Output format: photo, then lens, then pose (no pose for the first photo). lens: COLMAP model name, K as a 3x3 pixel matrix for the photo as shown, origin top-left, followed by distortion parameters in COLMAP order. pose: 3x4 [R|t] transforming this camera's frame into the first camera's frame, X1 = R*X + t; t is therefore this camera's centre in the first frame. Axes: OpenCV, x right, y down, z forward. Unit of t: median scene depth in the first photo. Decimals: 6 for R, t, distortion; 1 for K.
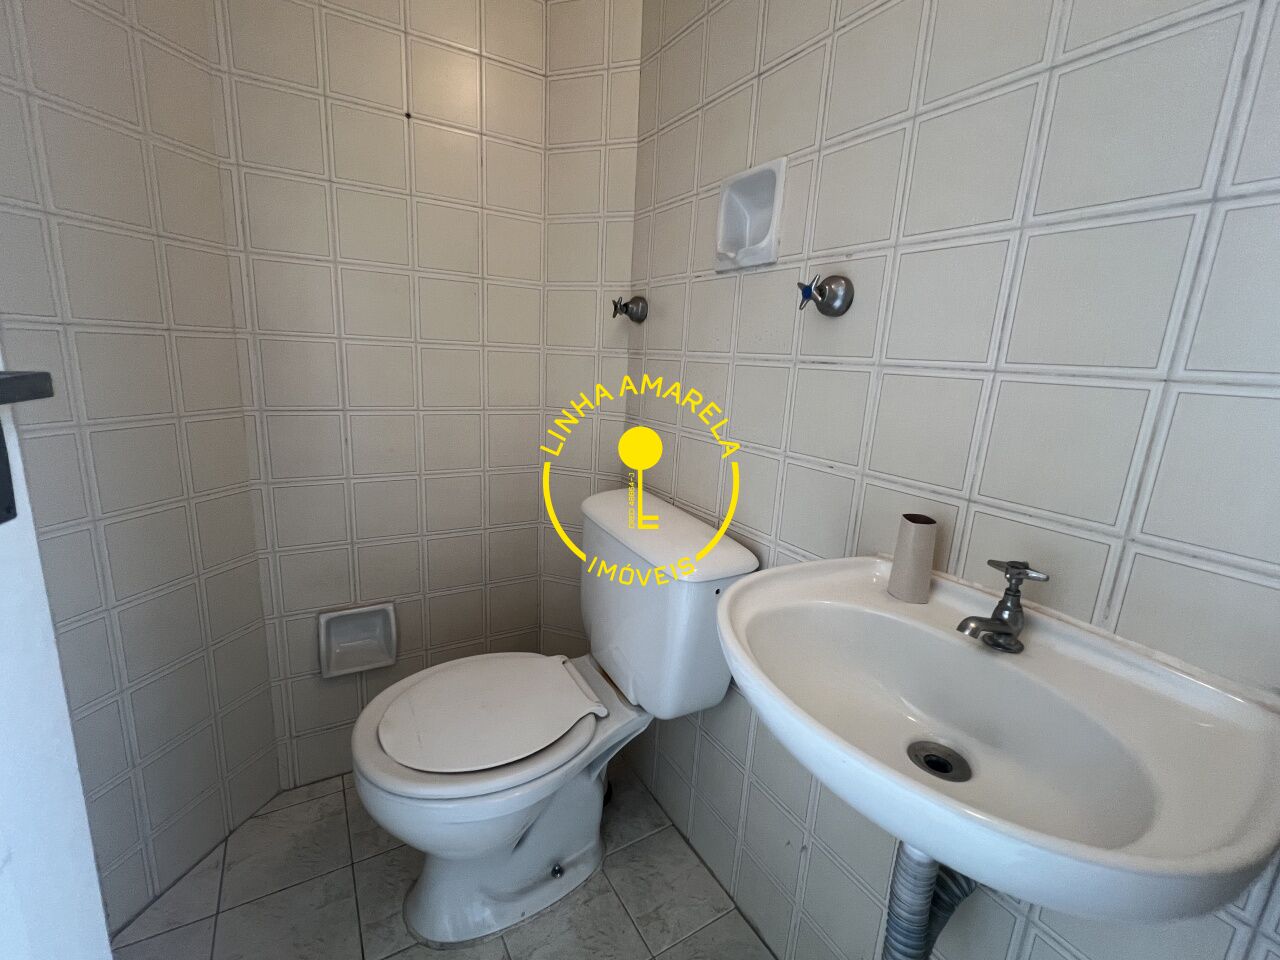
lens RADIAL K [[565.6, 0, 635.6], [0, 565.6, 480.4], [0, 0, 1]] dist [-0.003437, 0.000834]
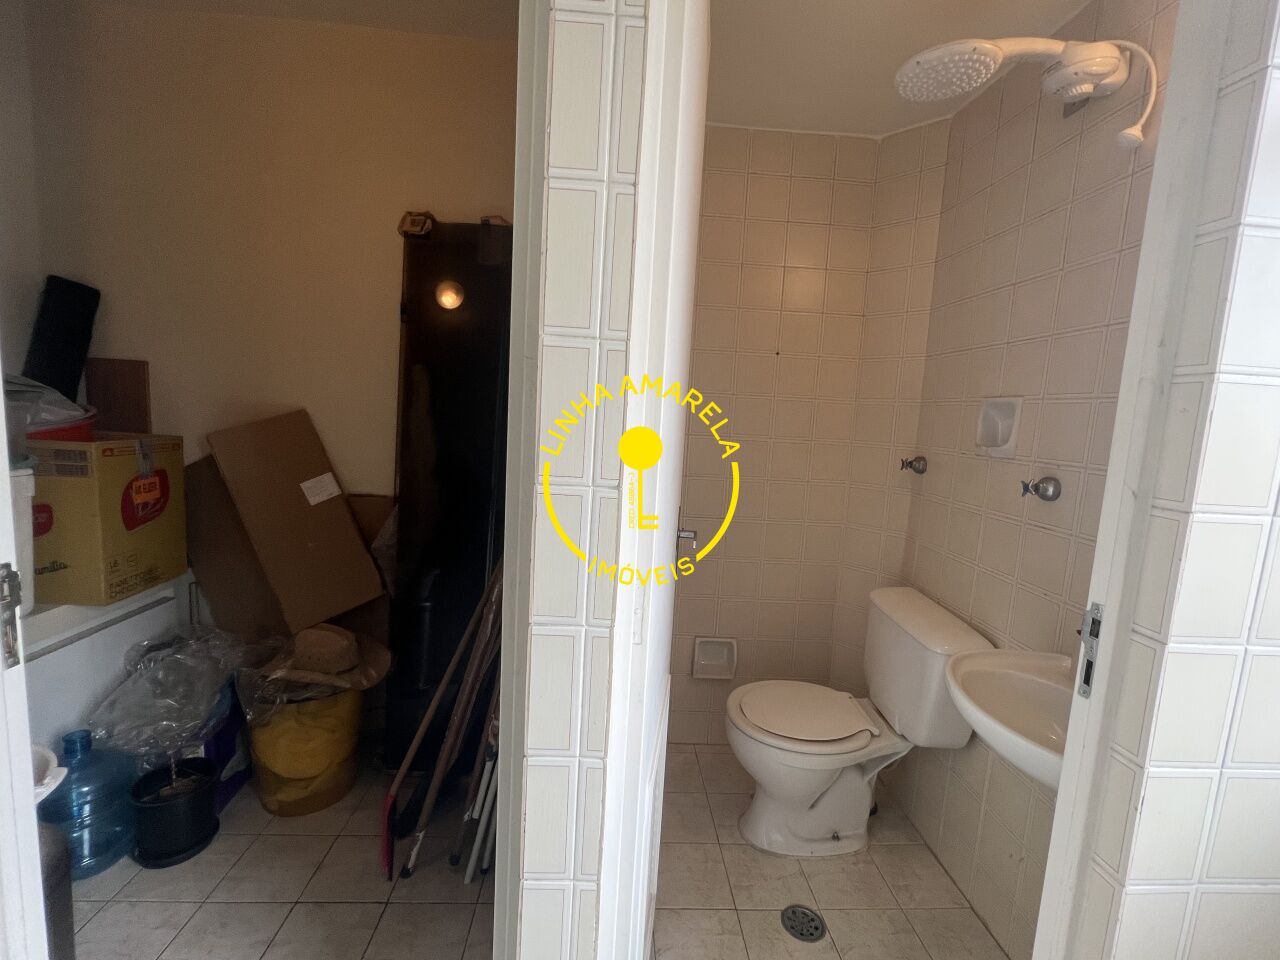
lens RADIAL K [[565.6, 0, 635.6], [0, 565.6, 480.4], [0, 0, 1]] dist [-0.003437, 0.000834]
pose [[0.887262, 0.052908, -0.458222, 0.026850], [-0.112509, 0.988220, -0.103750, -0.031914], [0.447334, 0.143607, 0.882762, -0.687740]]
